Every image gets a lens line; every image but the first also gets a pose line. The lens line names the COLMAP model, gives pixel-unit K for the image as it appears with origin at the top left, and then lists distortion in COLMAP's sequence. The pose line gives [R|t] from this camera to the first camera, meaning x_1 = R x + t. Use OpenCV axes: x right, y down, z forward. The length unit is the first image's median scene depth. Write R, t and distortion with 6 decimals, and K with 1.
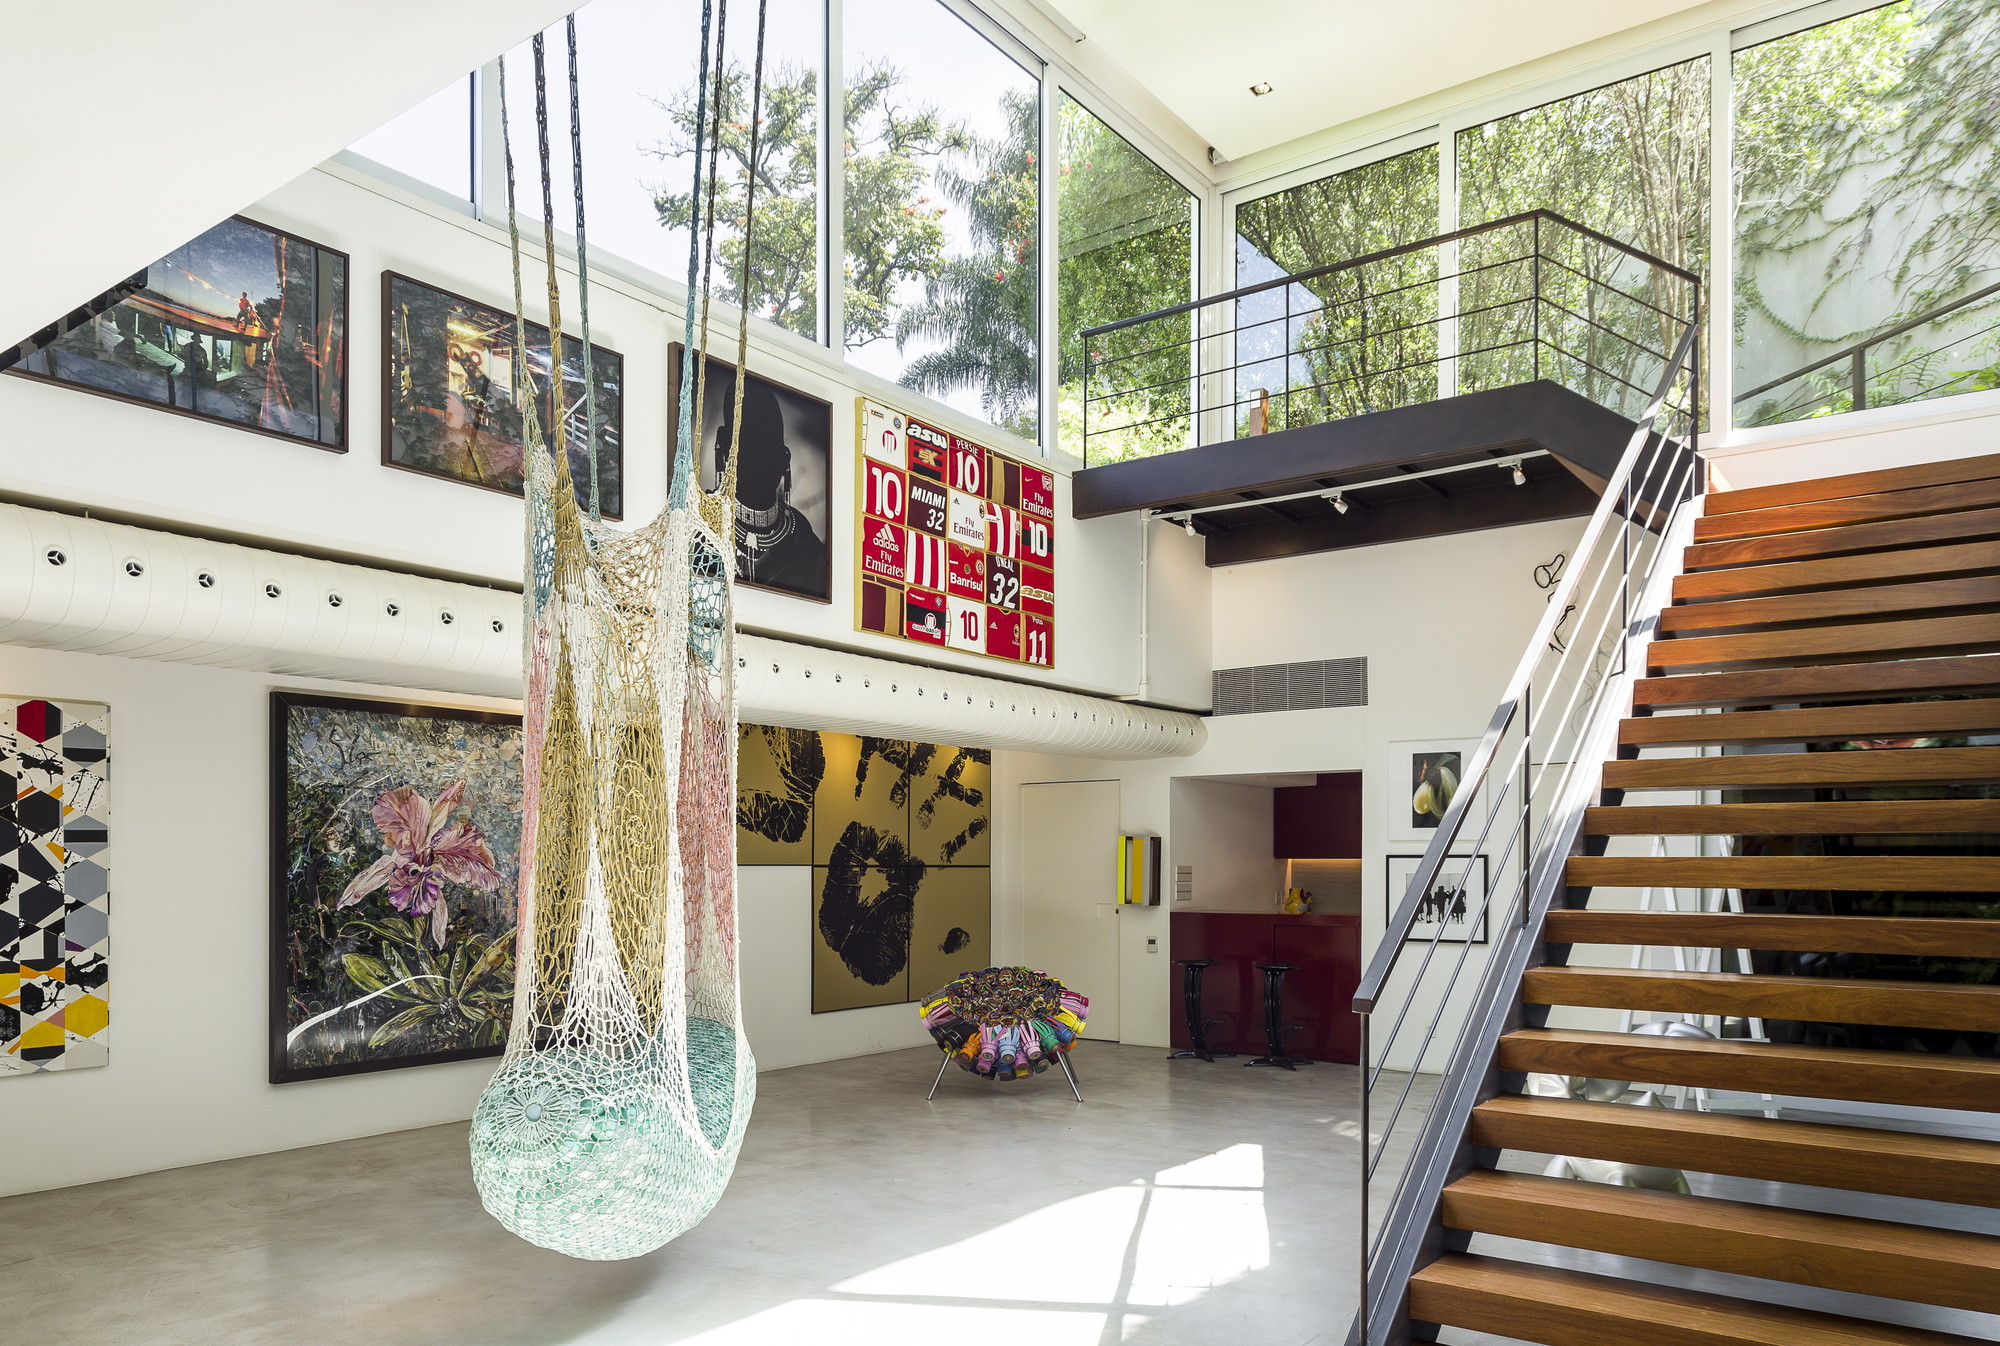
lens RADIAL K [[1381.9, 0, 996.6], [0, 1381.9, 853.8], [0, 0, 1]] dist [0.004105, -0.006862]
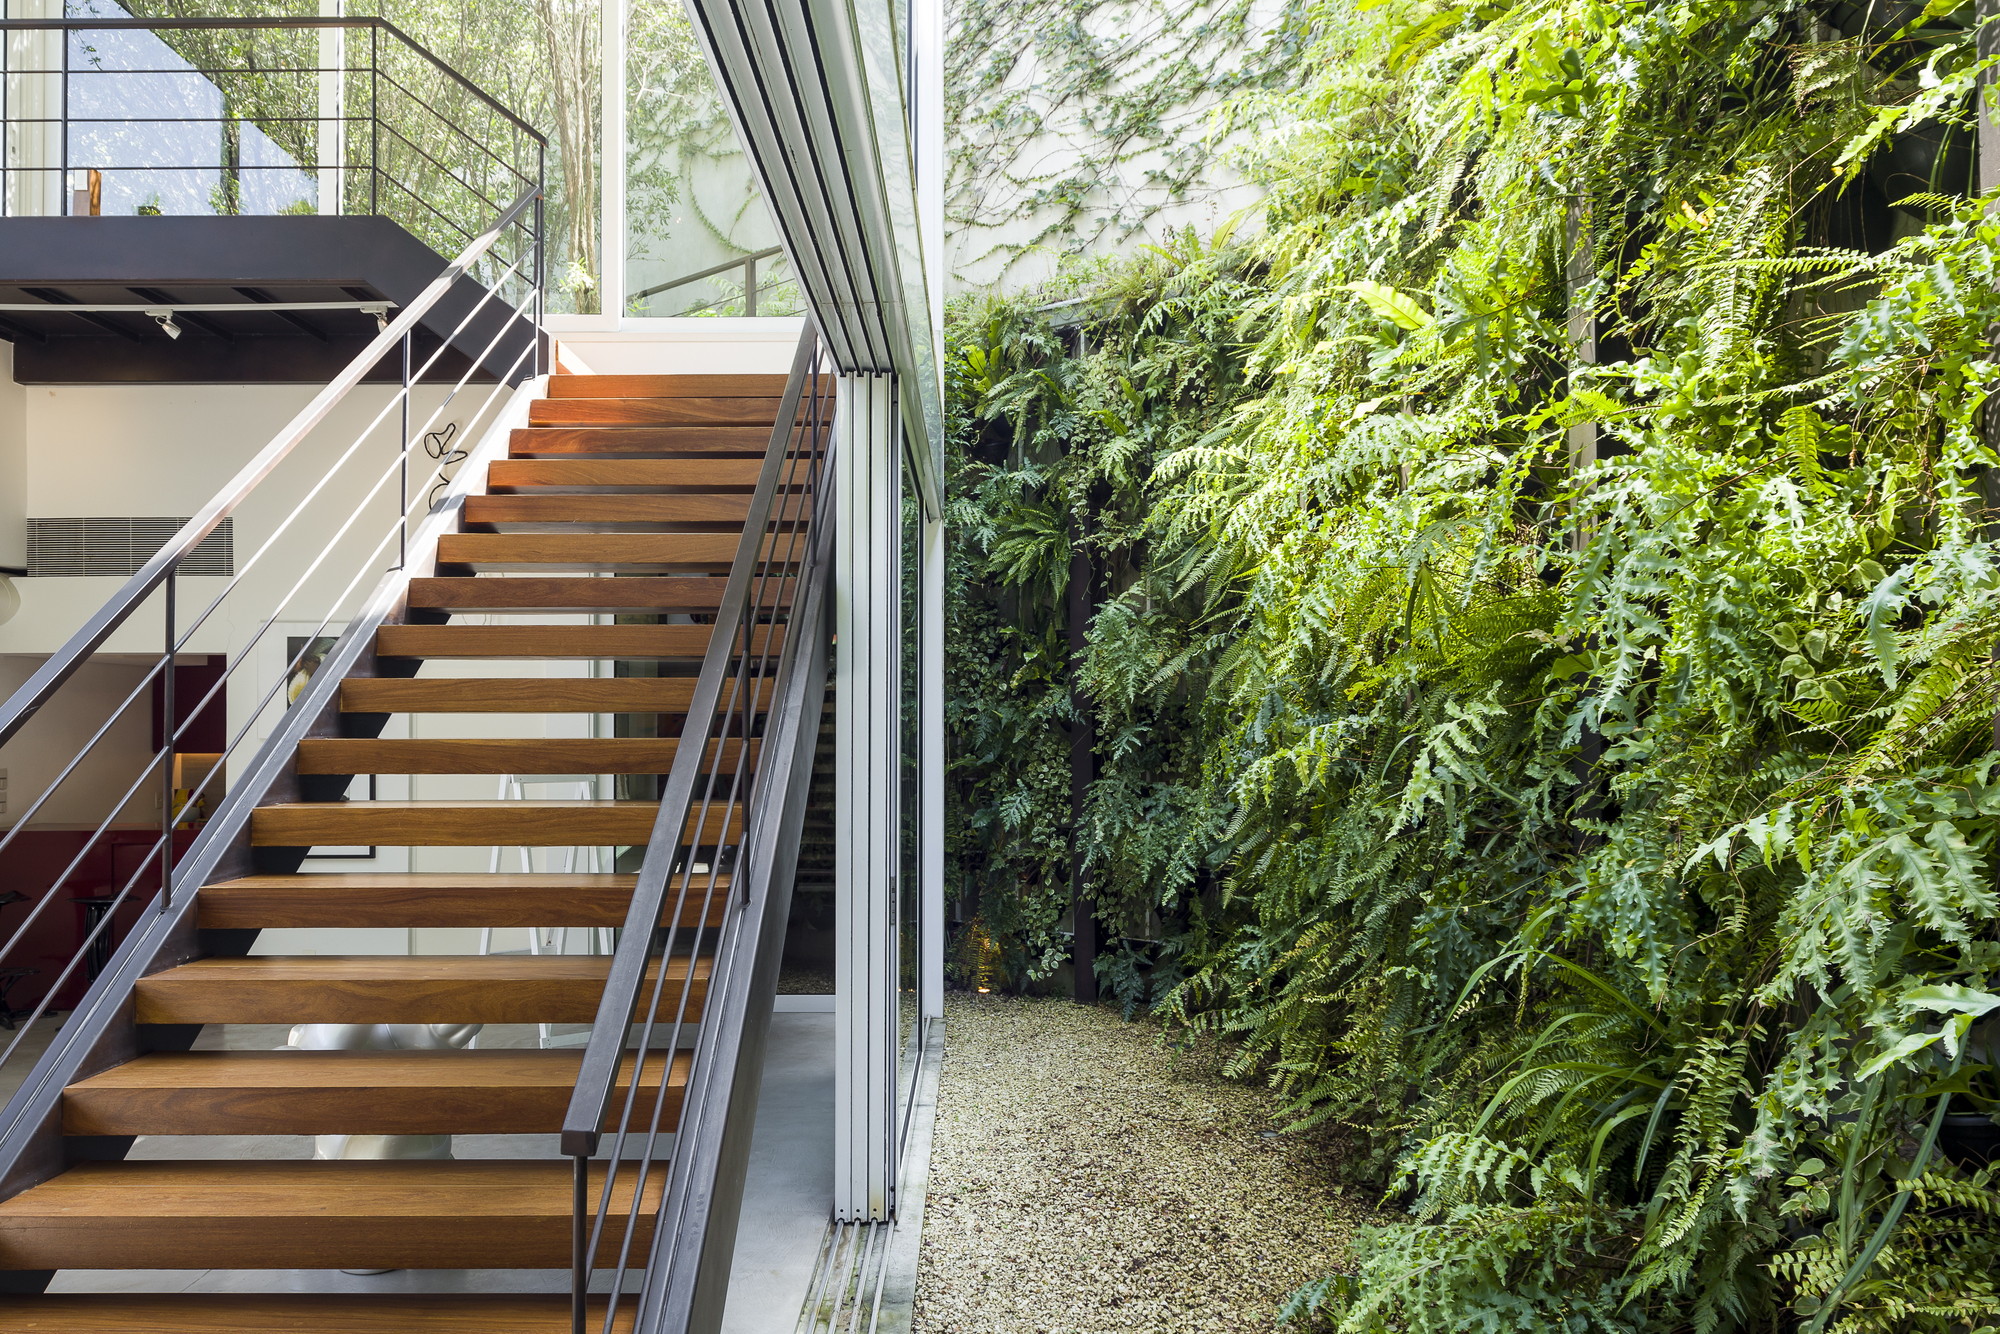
lens RADIAL K [[1369.4, 0, 958.2], [0, 1369.4, 704.2], [0, 0, 1]] dist [0.046156, -0.036810]
pose [[0.812197, -0.001291, 0.583382, 0.166918], [0.003365, 0.999991, -0.002472, -0.032491], [-0.583373, 0.003971, 0.812194, 0.078452]]
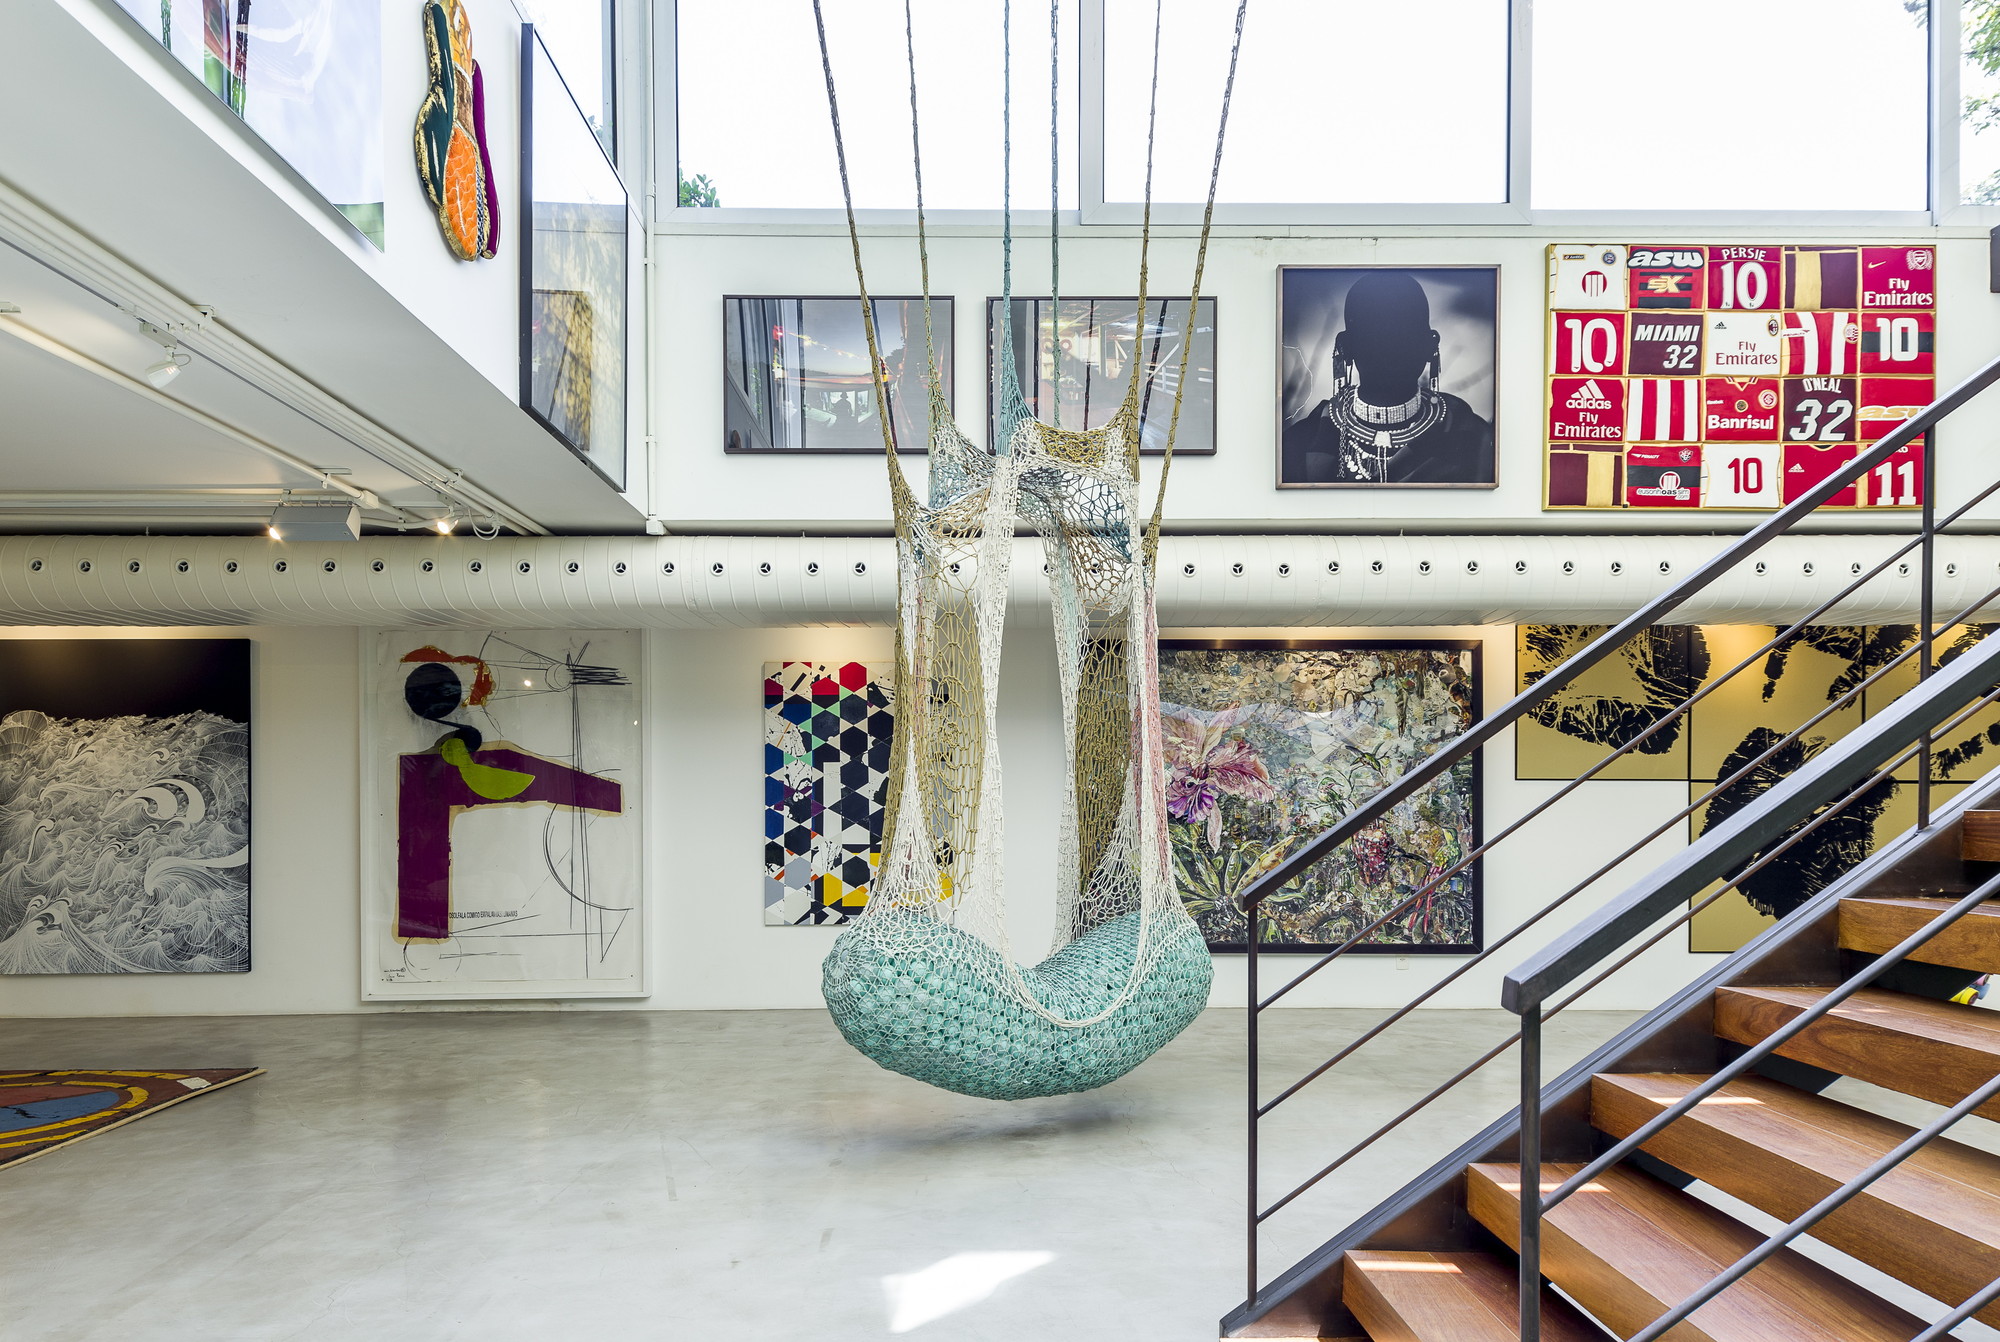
lens RADIAL K [[1369.4, 0, 983.2], [0, 1369.4, 794.7], [0, 0, 1]] dist [0.046156, -0.036810]
pose [[0.601180, -0.002225, -0.799111, 0.358425], [0.004872, 0.999988, 0.000881, 0.018170], [0.799099, -0.004423, 0.601183, 0.157936]]
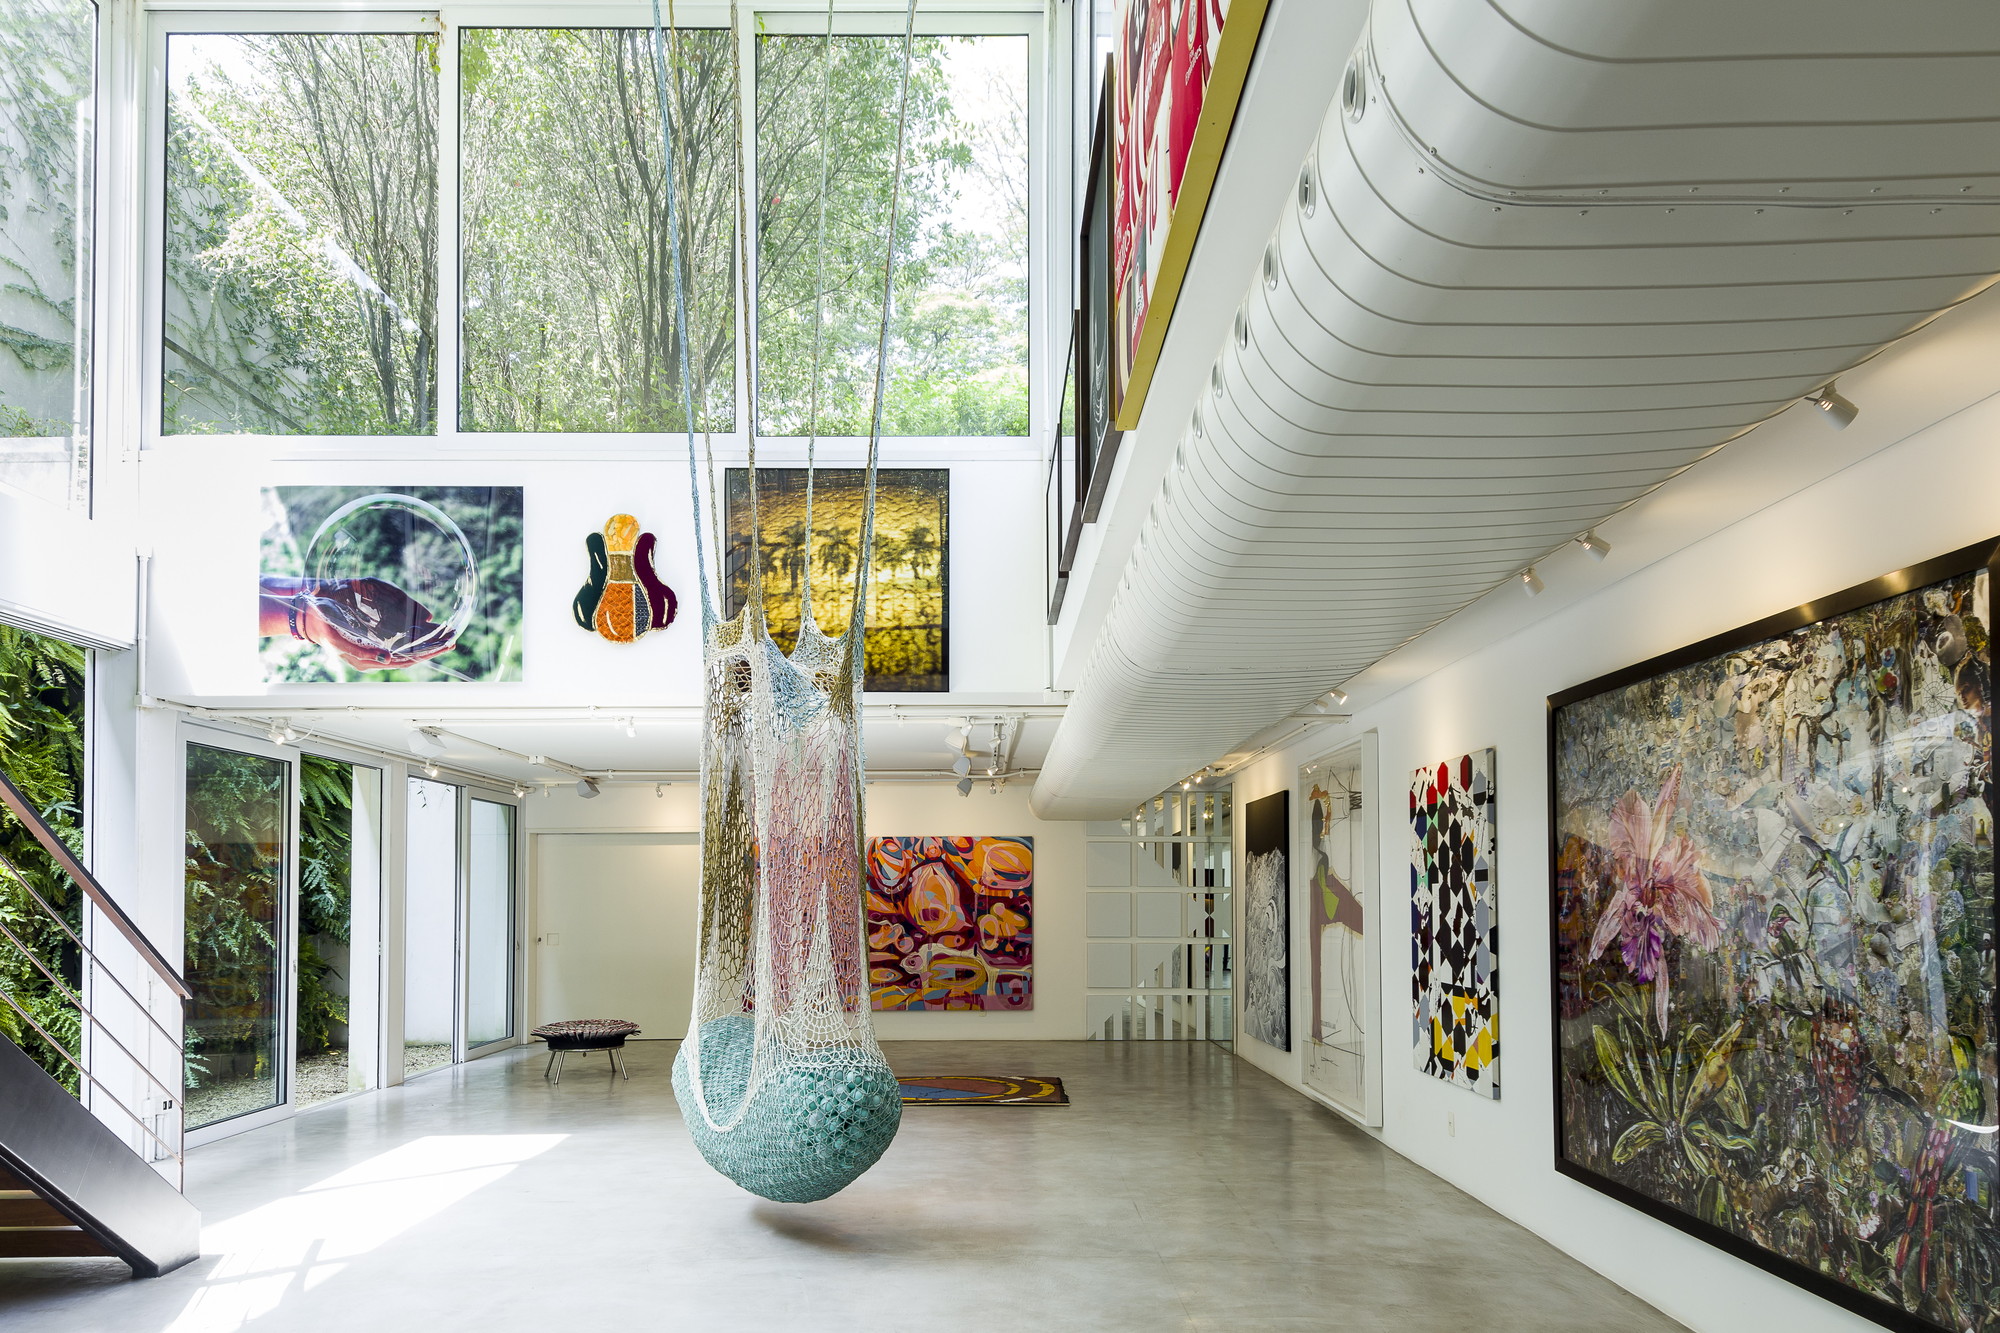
lens RADIAL K [[1369.4, 0, 978.8], [0, 1369.4, 835.1], [0, 0, 1]] dist [0.046156, -0.036810]
pose [[-0.809367, -0.029300, -0.586572, 0.206737], [-0.002398, 0.998911, -0.046589, 0.006132], [0.587298, -0.036301, -0.808556, 1.239104]]
